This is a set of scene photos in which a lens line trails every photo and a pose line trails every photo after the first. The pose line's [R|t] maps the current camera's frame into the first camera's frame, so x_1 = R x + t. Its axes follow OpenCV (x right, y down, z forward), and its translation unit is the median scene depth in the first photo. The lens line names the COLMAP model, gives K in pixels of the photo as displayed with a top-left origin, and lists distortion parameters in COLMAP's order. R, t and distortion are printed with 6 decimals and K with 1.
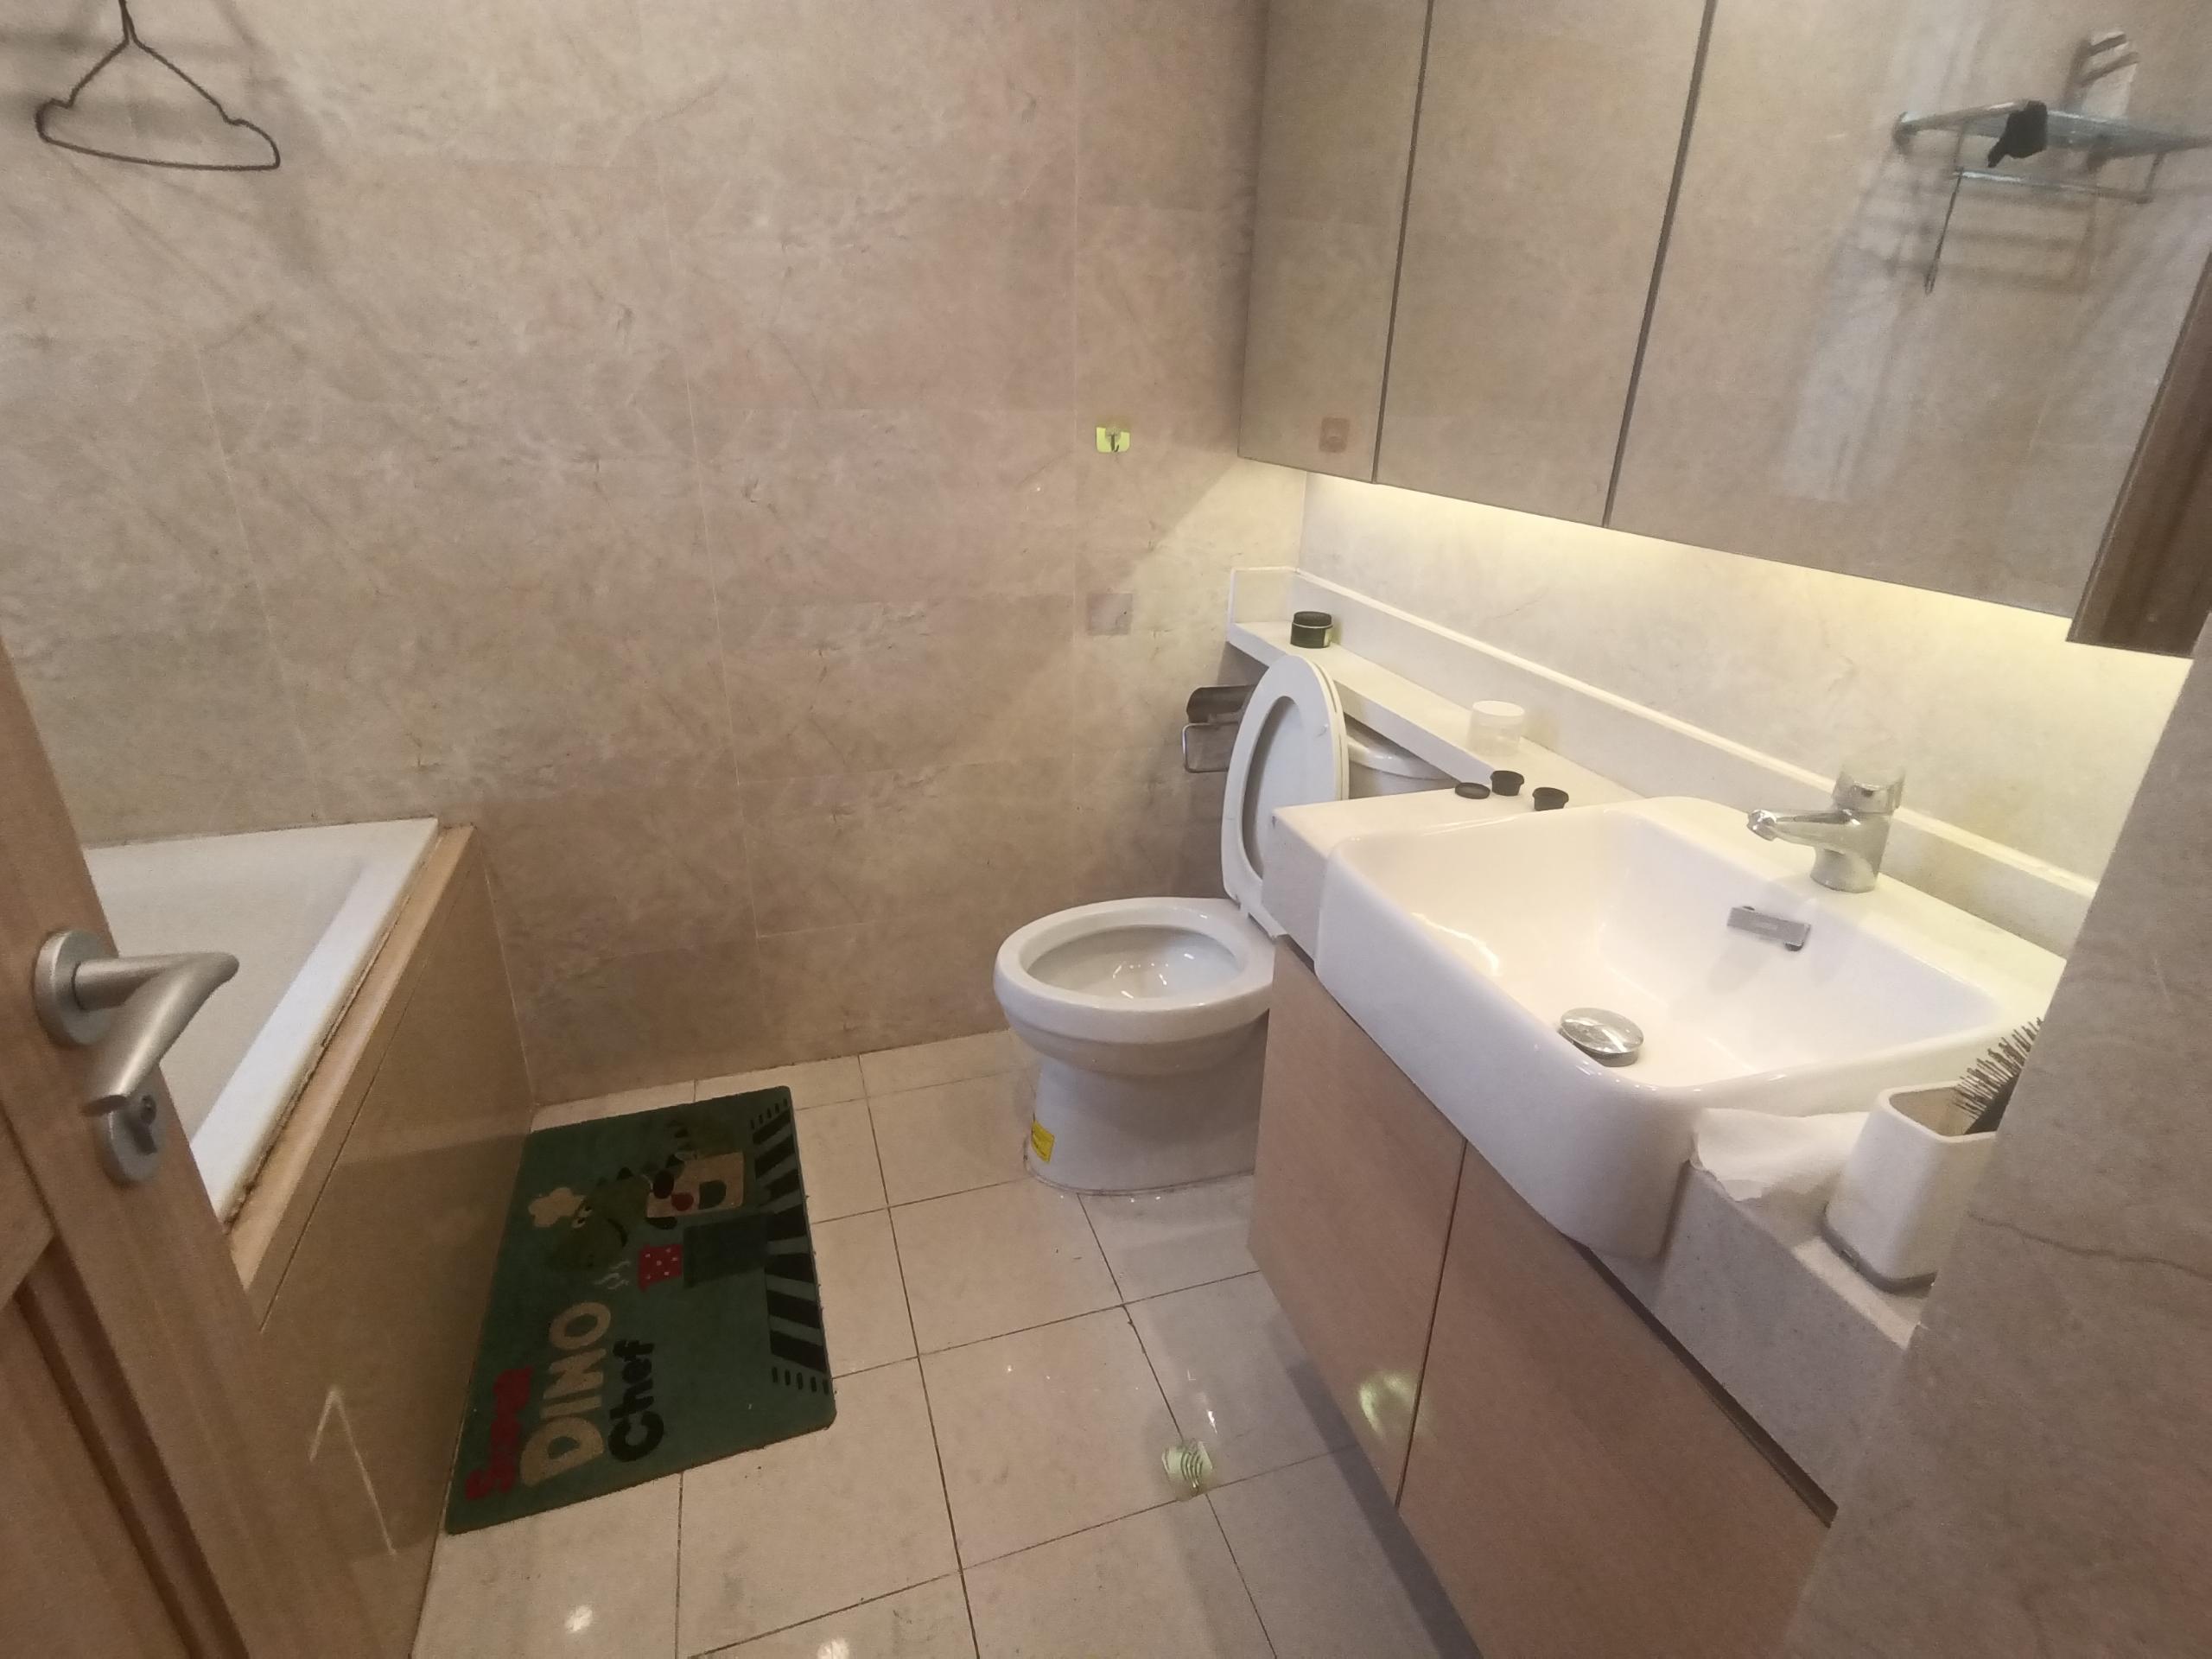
lens RADIAL K [[1105.2, 0, 1115.7], [0, 1105.2, 827.3], [0, 0, 1]] dist [0.017071, -0.016223]
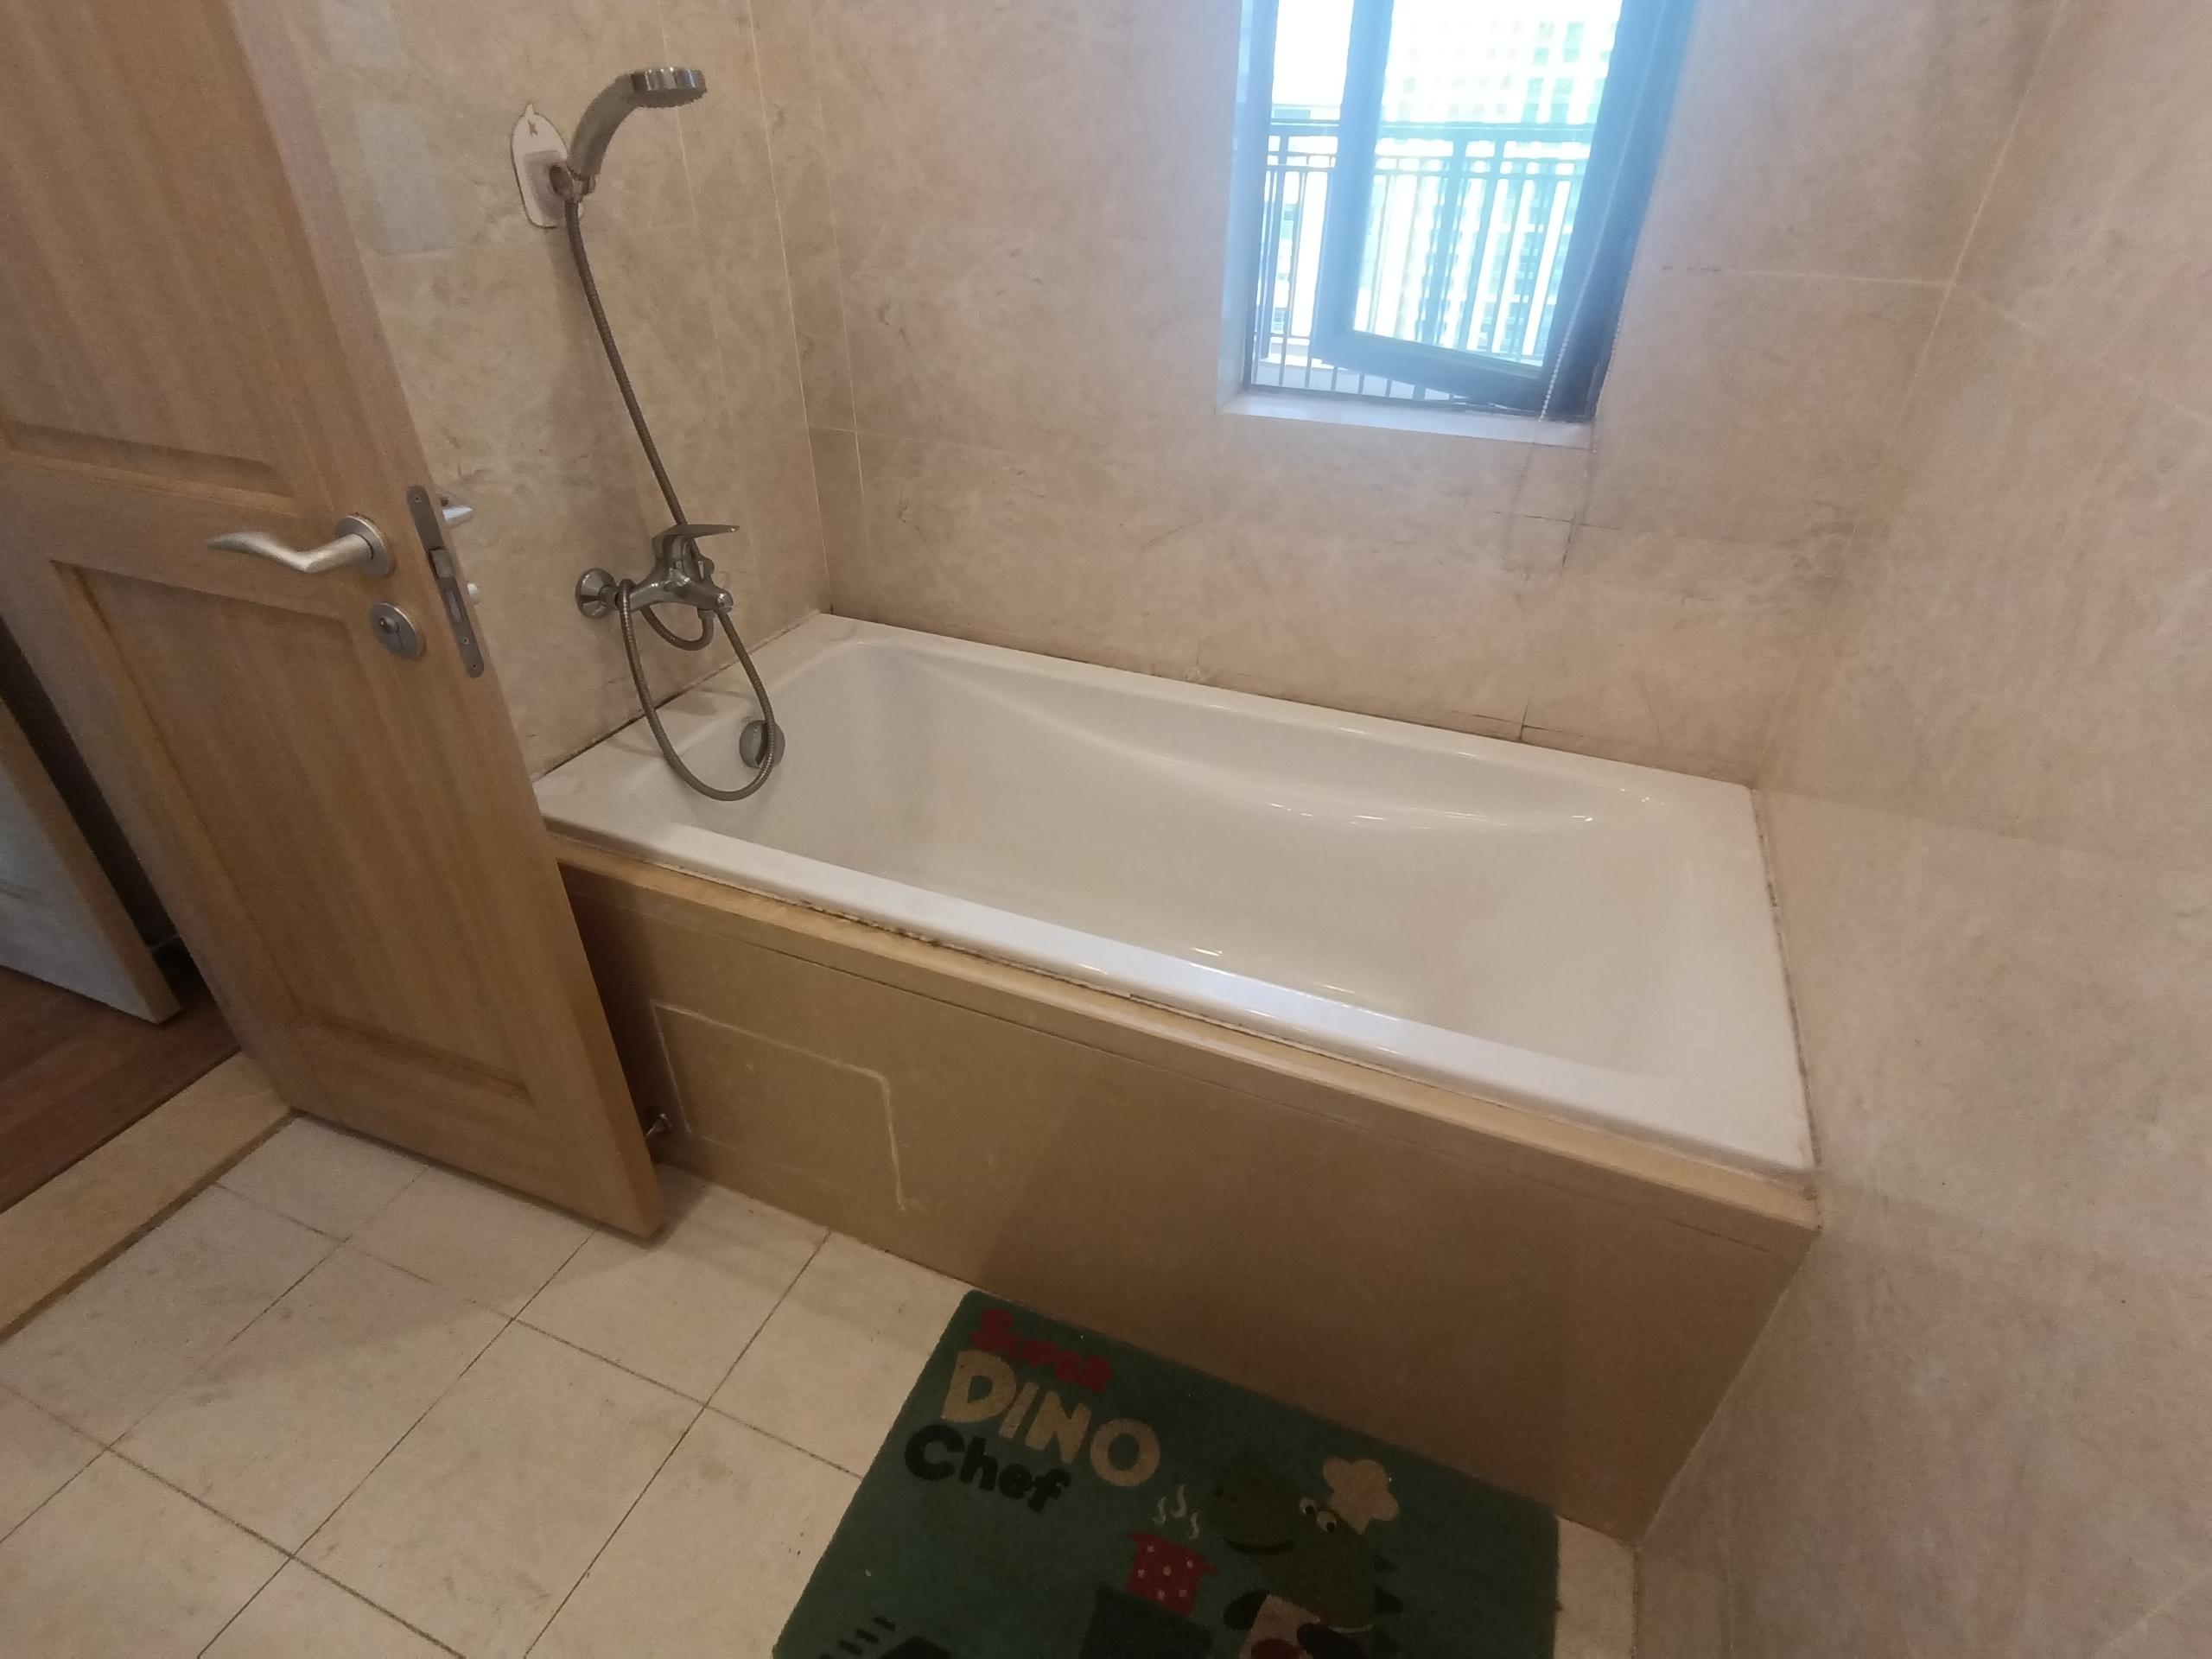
lens RADIAL K [[1105.2, 0, 1115.7], [0, 1105.2, 827.3], [0, 0, 1]] dist [0.017071, -0.016223]
pose [[-0.656090, 0.353913, -0.666552, -0.101177], [-0.333200, 0.656633, 0.676617, -0.424559], [0.677144, 0.666017, -0.312886, 0.993526]]
